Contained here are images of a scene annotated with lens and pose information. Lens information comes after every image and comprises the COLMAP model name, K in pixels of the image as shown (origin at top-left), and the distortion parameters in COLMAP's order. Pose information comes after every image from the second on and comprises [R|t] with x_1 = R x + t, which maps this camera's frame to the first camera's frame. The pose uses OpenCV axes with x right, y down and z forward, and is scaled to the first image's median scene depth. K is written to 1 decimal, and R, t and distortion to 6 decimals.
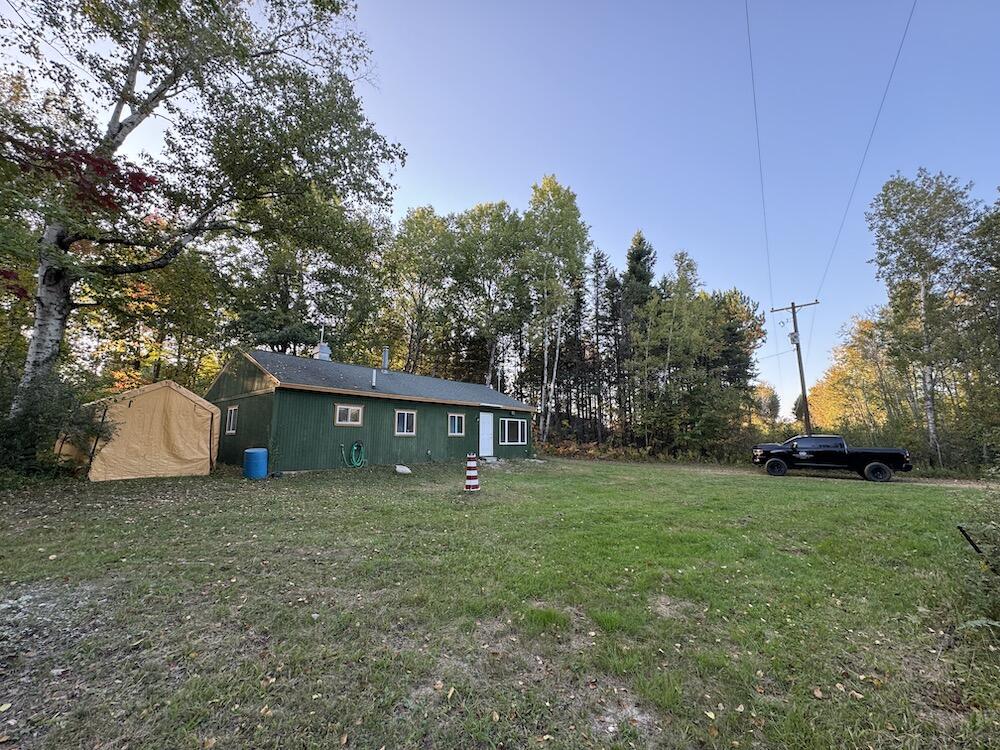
lens RADIAL K [[396.9, 0, 500.8], [0, 396.9, 375.2], [0, 0, 1]] dist [-0.002903, 0.000556]
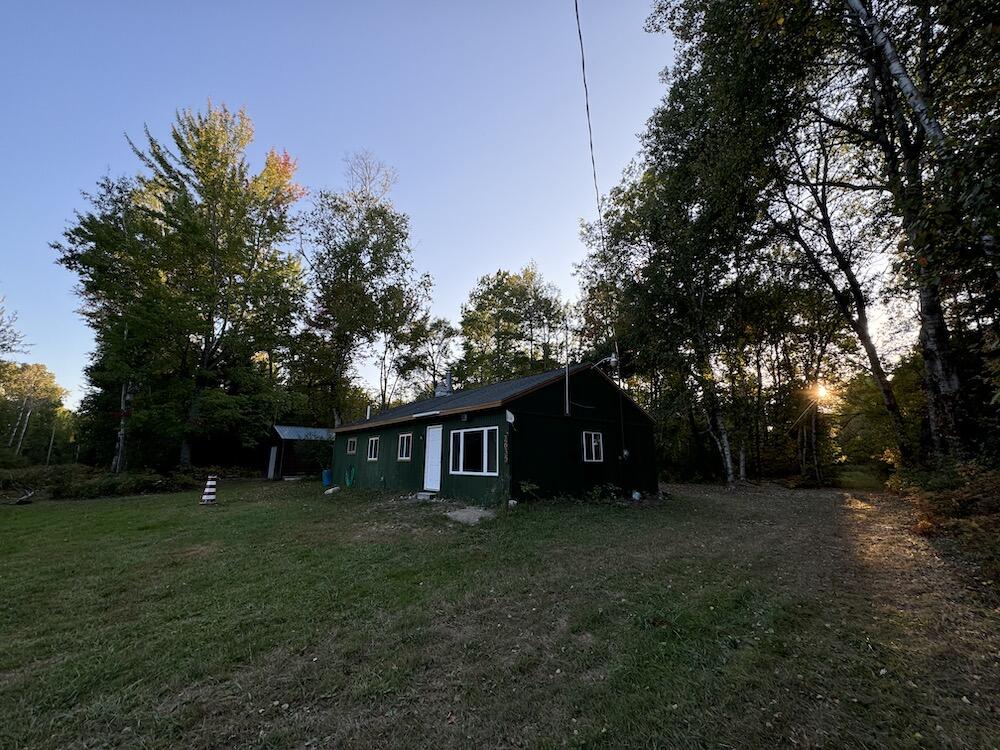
lens RADIAL K [[399.3, 0, 500.0], [0, 399.3, 374.8], [0, 0, 1]] dist [-0.001936, 0.000370]
pose [[-0.180758, -0.213822, -0.960004, 0.670697], [0.152606, 0.958163, -0.242146, 0.210412], [0.971616, -0.190272, -0.140565, 1.326814]]
